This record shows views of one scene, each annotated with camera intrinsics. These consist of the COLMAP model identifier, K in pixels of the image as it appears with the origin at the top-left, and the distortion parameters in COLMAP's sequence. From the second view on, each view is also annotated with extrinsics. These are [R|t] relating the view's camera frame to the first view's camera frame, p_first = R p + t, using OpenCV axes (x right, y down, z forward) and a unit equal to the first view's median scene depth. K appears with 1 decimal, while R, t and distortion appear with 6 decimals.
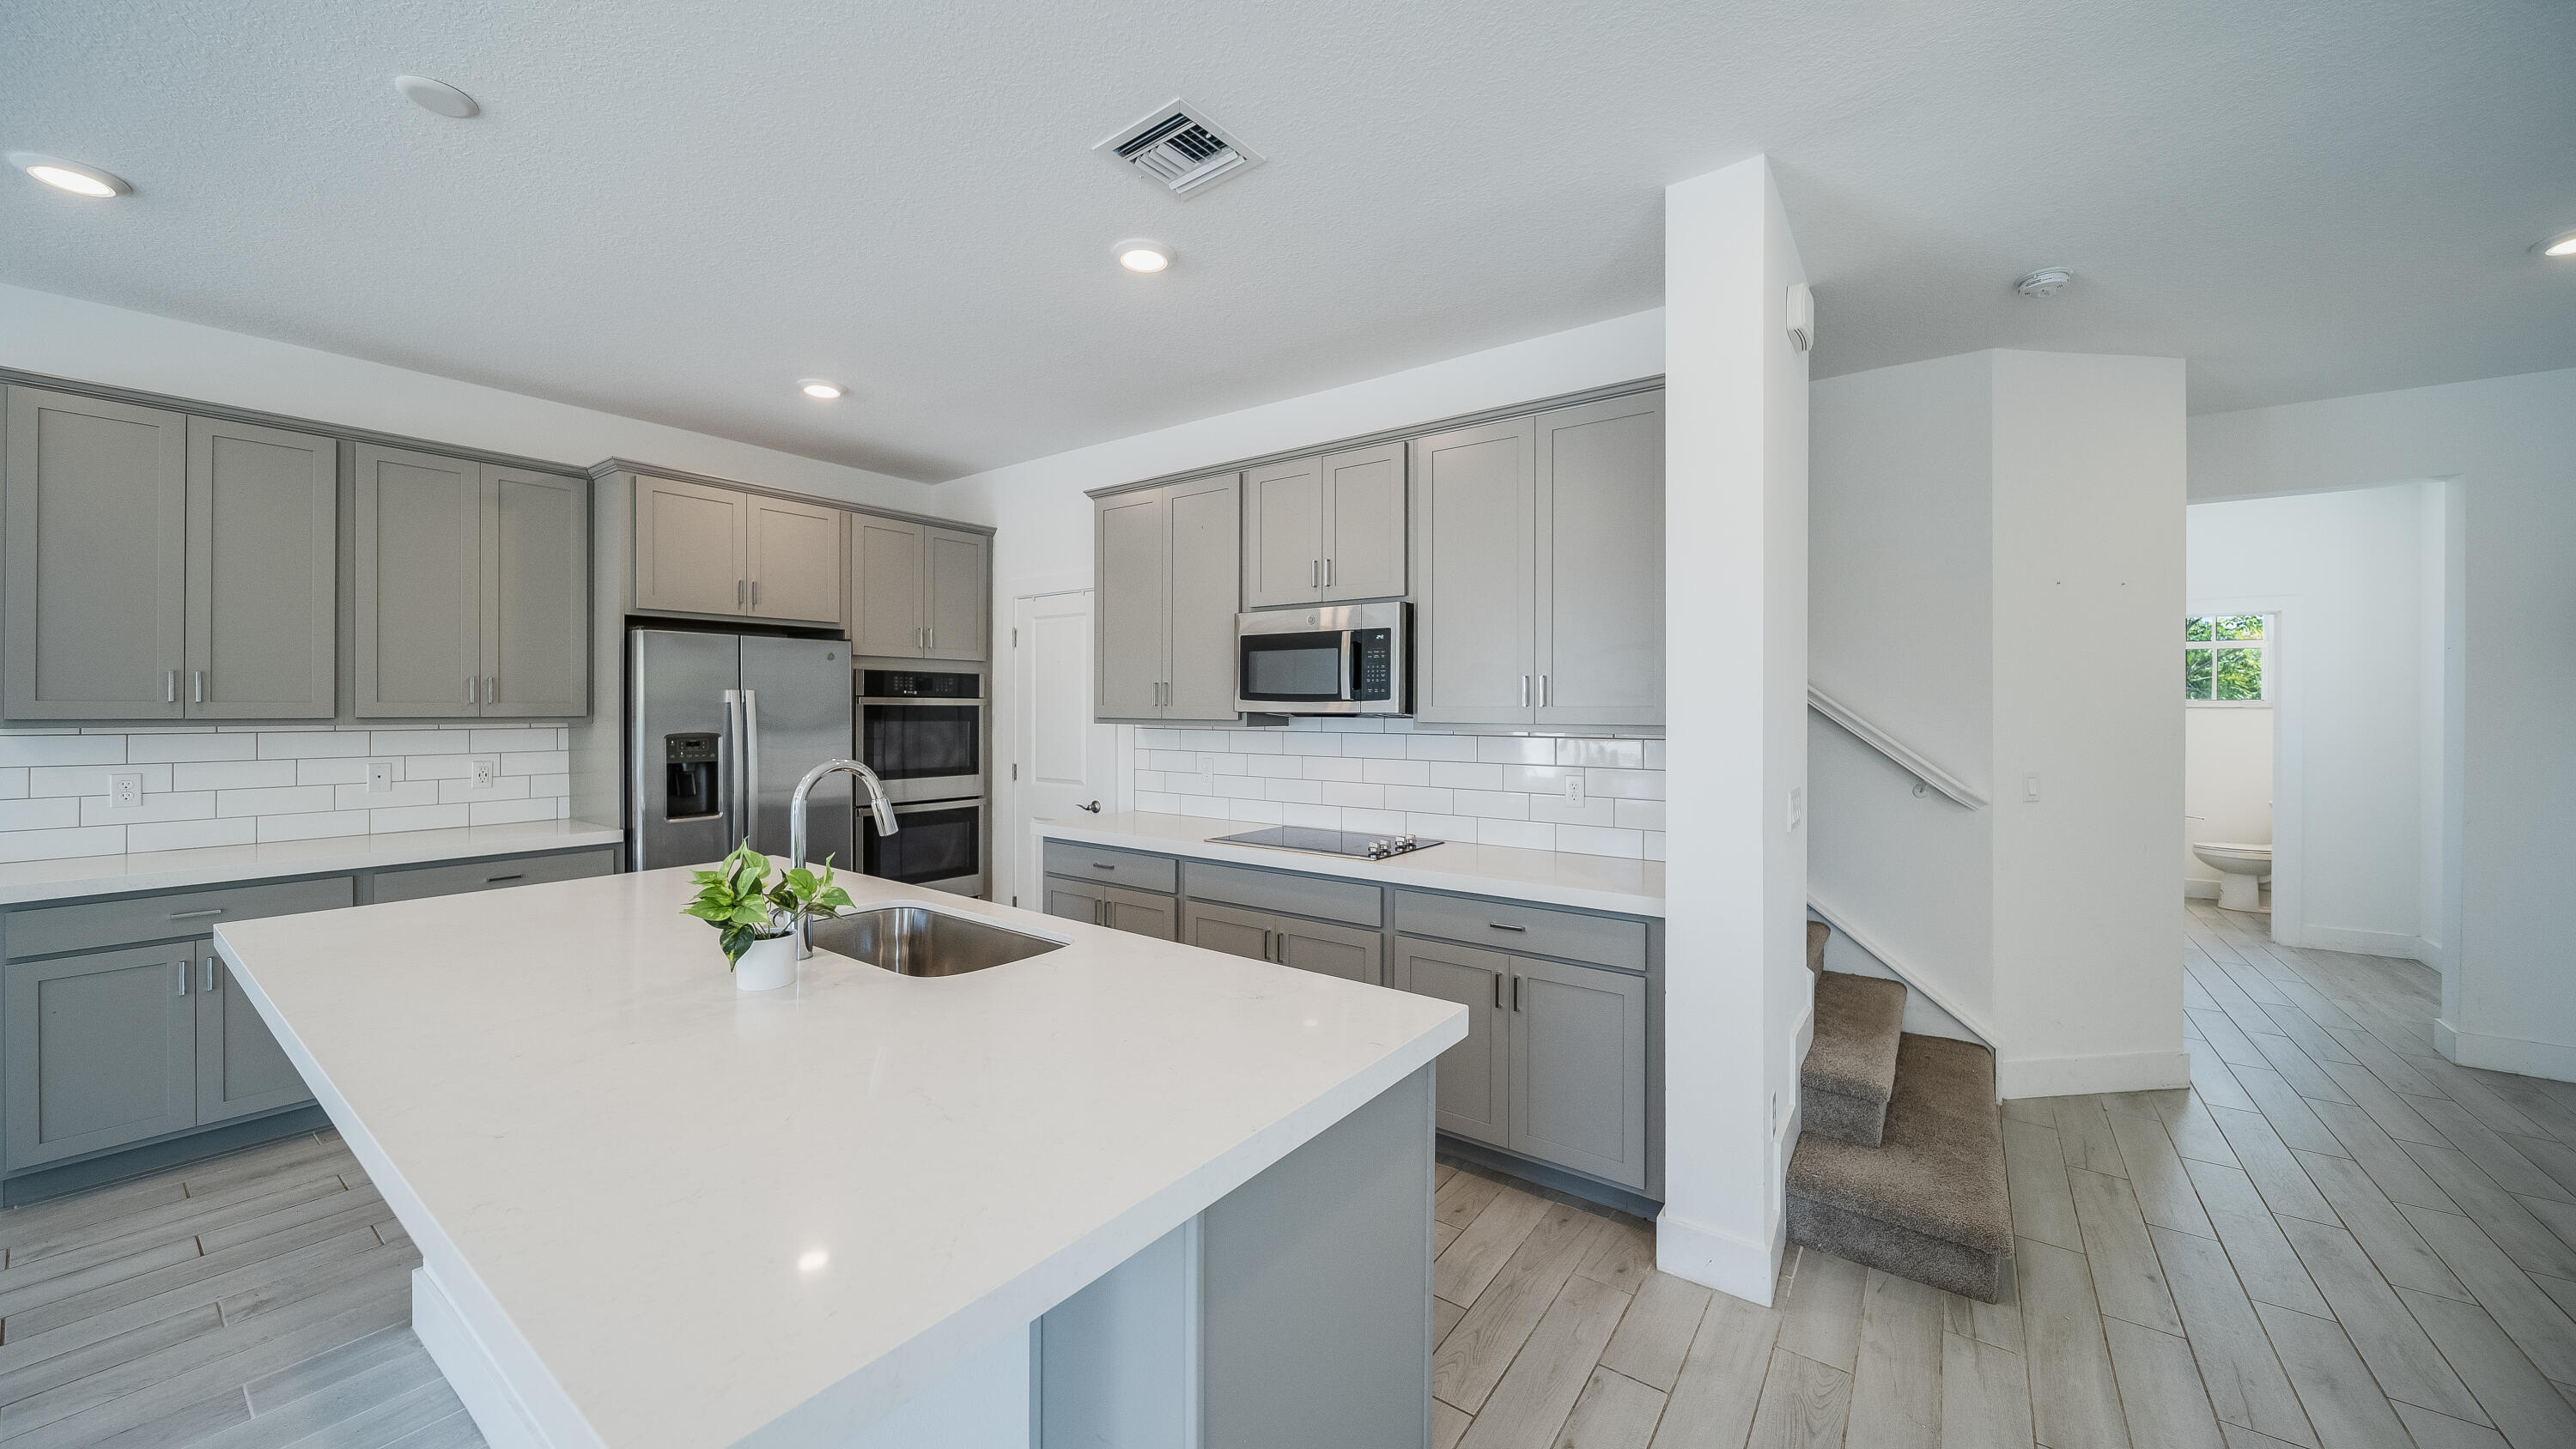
lens RADIAL K [[919.5, 0, 1280.9], [0, 919.5, 704.2], [0, 0, 1]] dist [-0.000672, -0.000013]
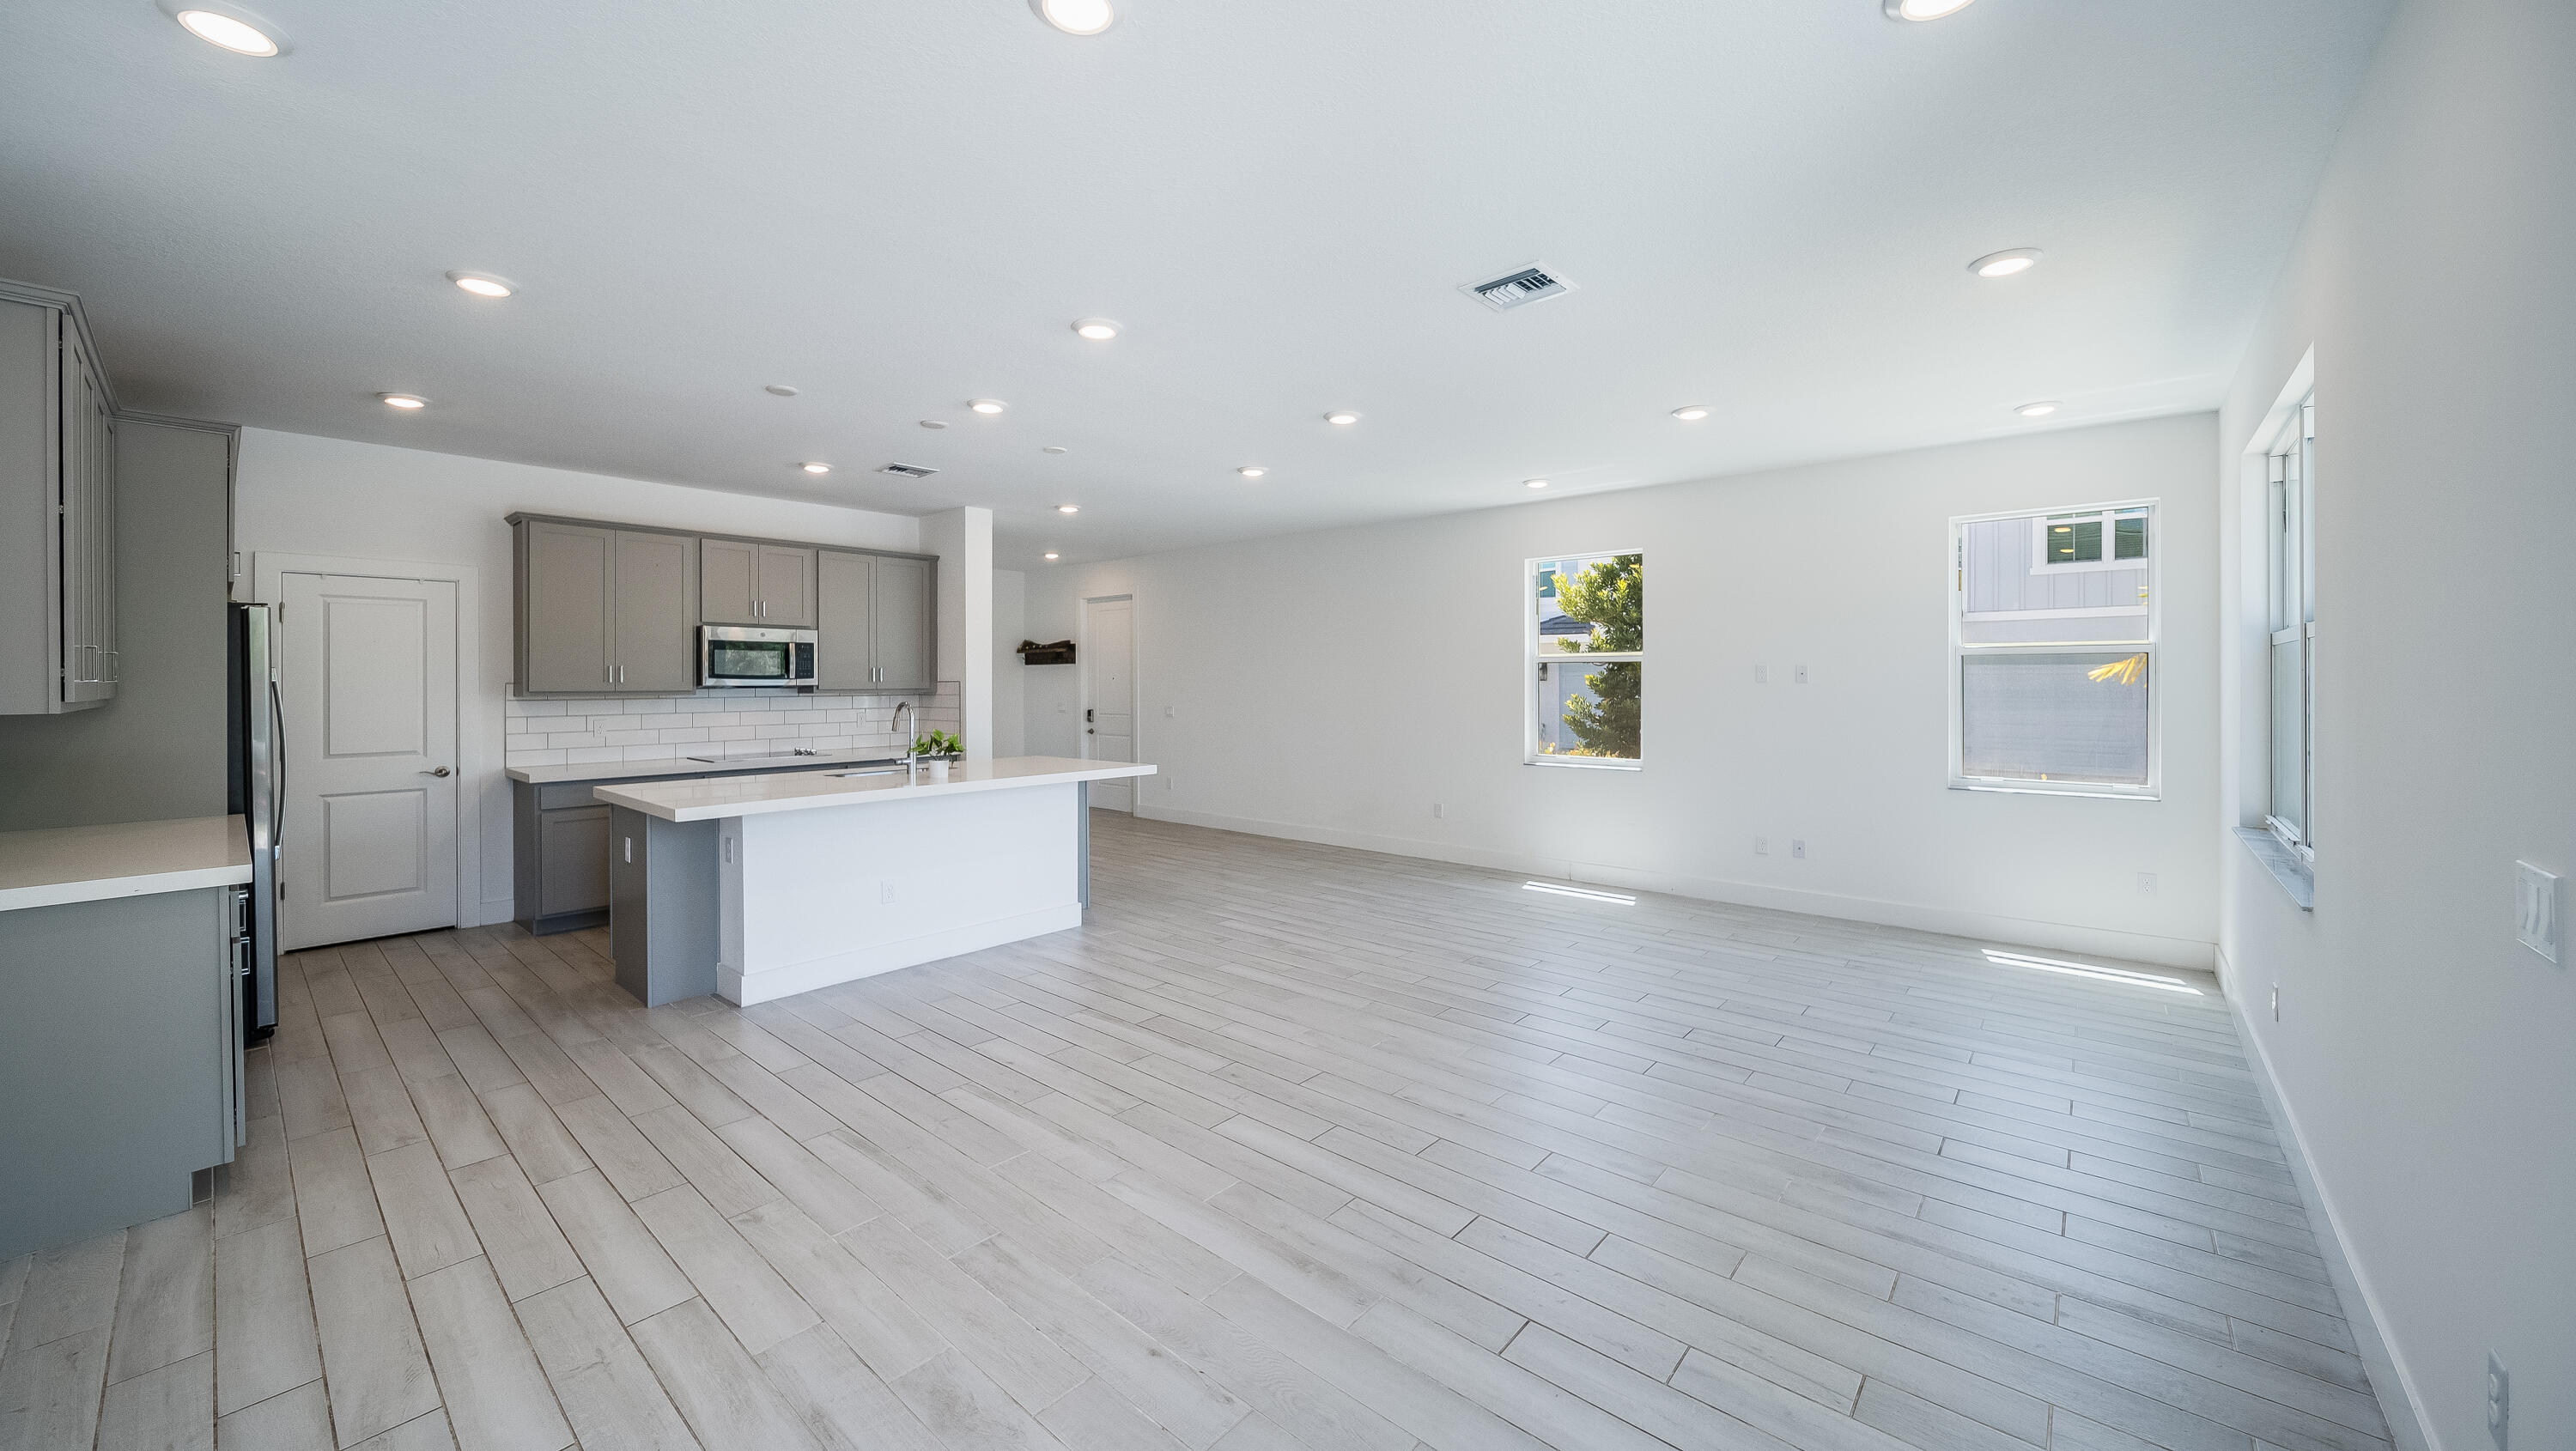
lens RADIAL K [[919.6, 0, 1280.9], [0, 919.6, 705.2], [0, 0, 1]] dist [-0.000672, -0.000013]
pose [[0.089417, -0.024954, 0.995682, -1.738755], [-0.002856, 0.999676, 0.025310, -0.002696], [-0.995990, -0.005107, 0.089317, -0.178960]]
